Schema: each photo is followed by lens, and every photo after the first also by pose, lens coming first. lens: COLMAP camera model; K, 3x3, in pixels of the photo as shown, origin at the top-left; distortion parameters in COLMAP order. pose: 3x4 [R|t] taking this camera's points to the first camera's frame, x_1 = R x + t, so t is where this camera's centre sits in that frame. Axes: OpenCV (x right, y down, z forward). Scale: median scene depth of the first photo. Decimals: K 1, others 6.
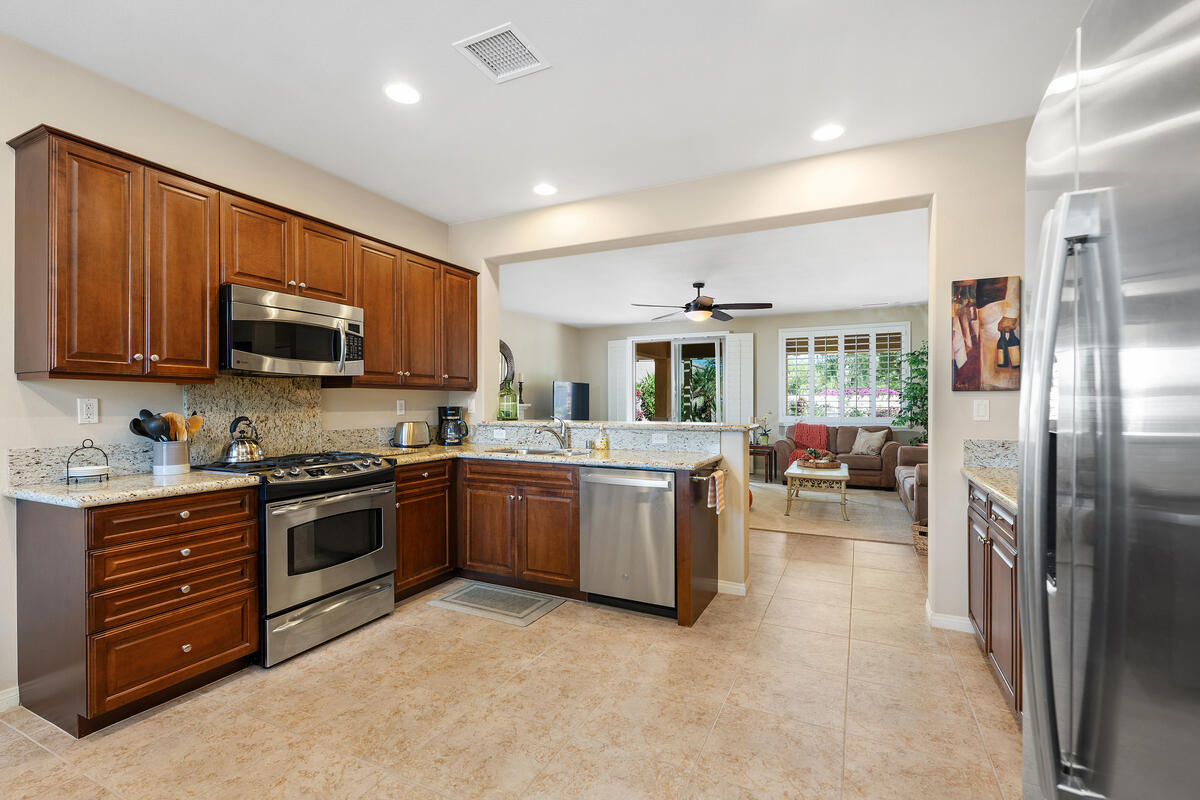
lens RADIAL K [[536.9, 0, 599.9], [0, 536.9, 406.1], [0, 0, 1]] dist [-0.003165, 0.000509]
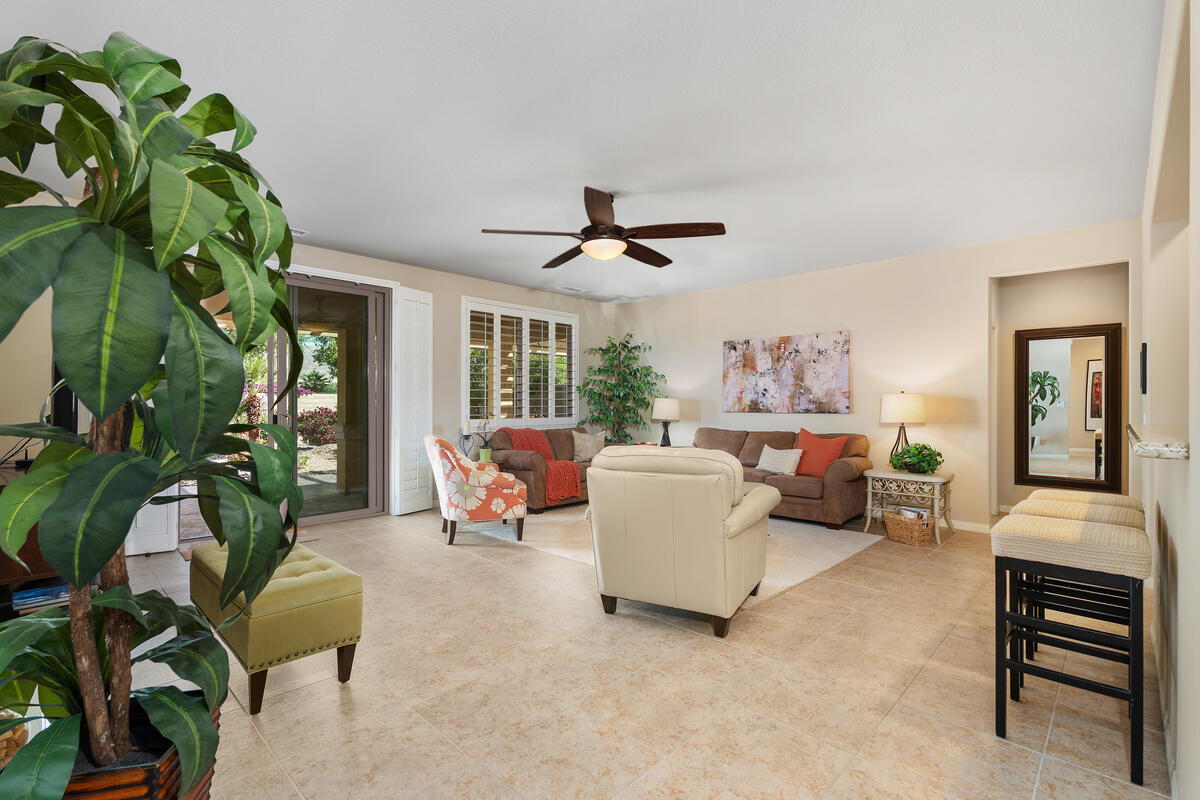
lens RADIAL K [[536.9, 0, 599.9], [0, 536.9, 406.1], [0, 0, 1]] dist [-0.003165, 0.000509]
pose [[0.307610, -0.002159, 0.951510, -0.794287], [0.002781, 0.999995, 0.001370, 0.003579], [-0.951509, 0.002225, 0.307614, 1.740792]]
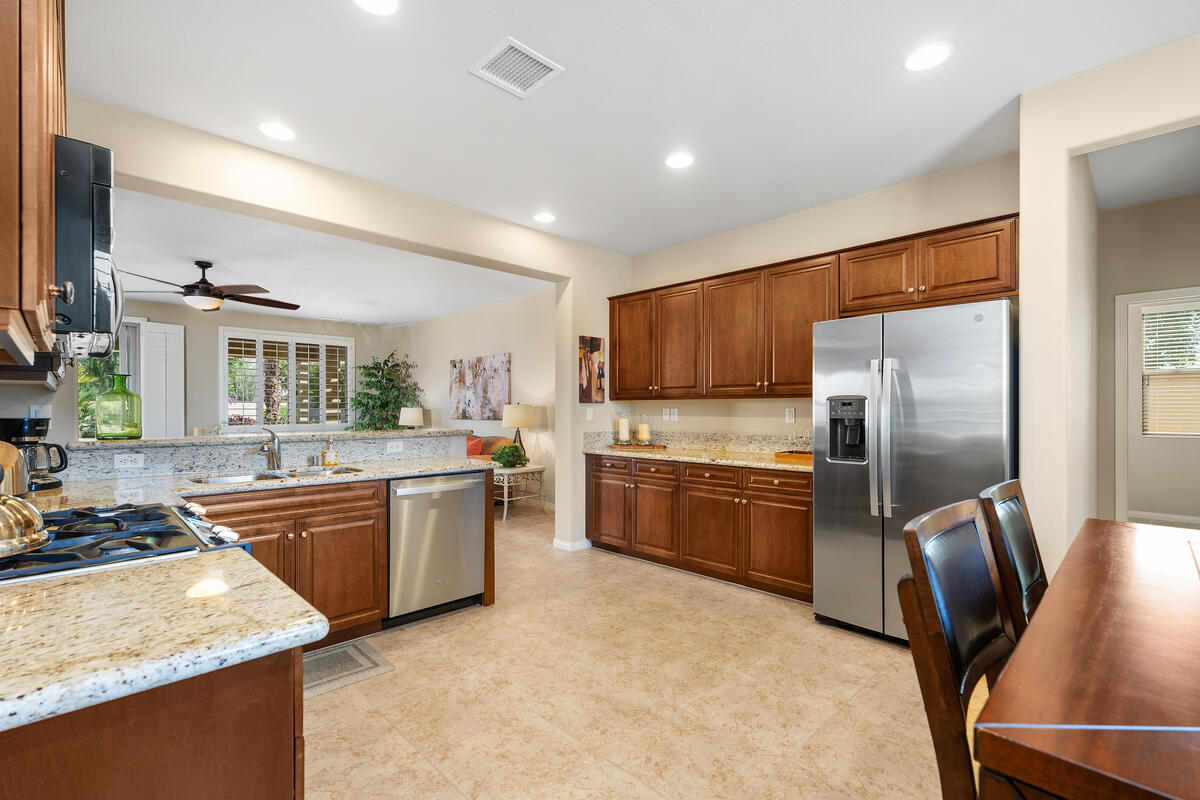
lens RADIAL K [[536.9, 0, 599.9], [0, 536.9, 406.1], [0, 0, 1]] dist [-0.003165, 0.000509]
pose [[0.332634, 0.005412, 0.943041, -0.796356], [0.008470, 0.999926, -0.008726, -0.002433], [-0.943018, 0.010890, 0.332563, 0.370504]]
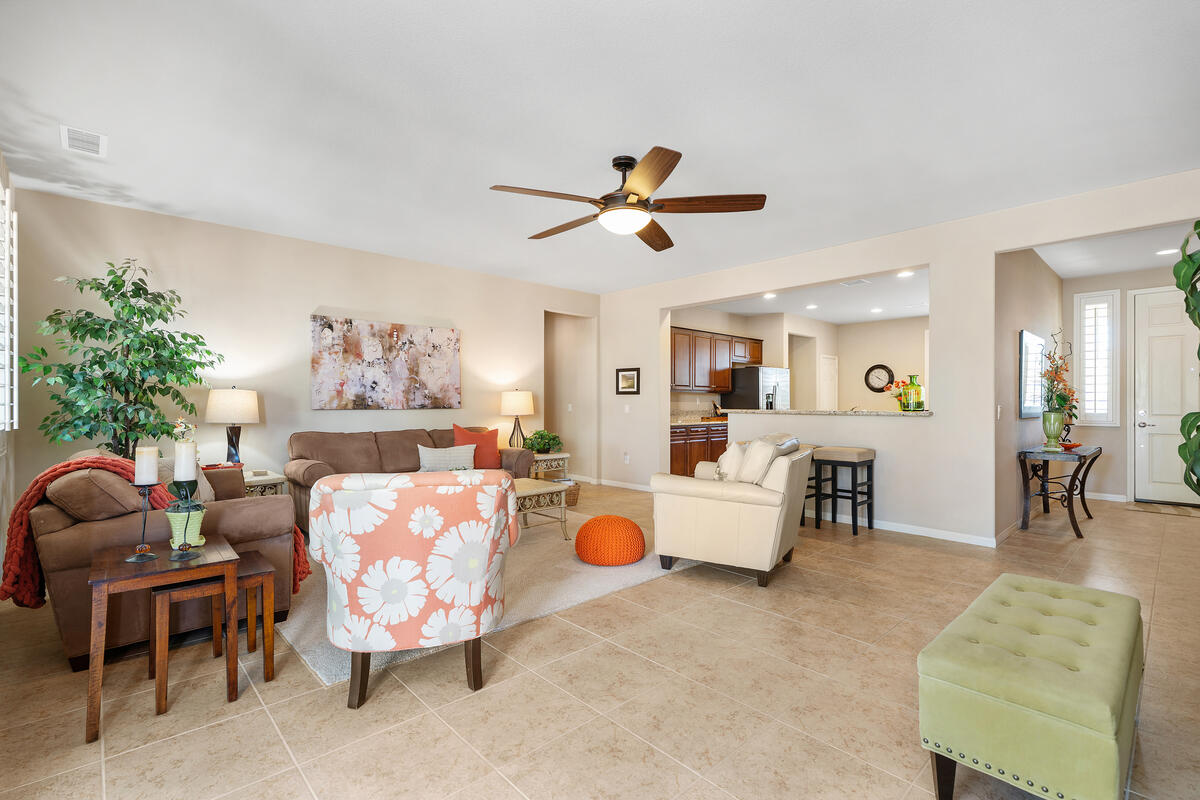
lens RADIAL K [[542.1, 0, 600.0], [0, 542.1, 400.0], [0, 0, 1]] dist [-0.000213, 0.000074]
pose [[-0.931471, -0.000545, 0.363814, 0.030926], [0.000493, 0.999996, 0.002759, -0.001760], [-0.363815, 0.002750, -0.931467, 3.143877]]
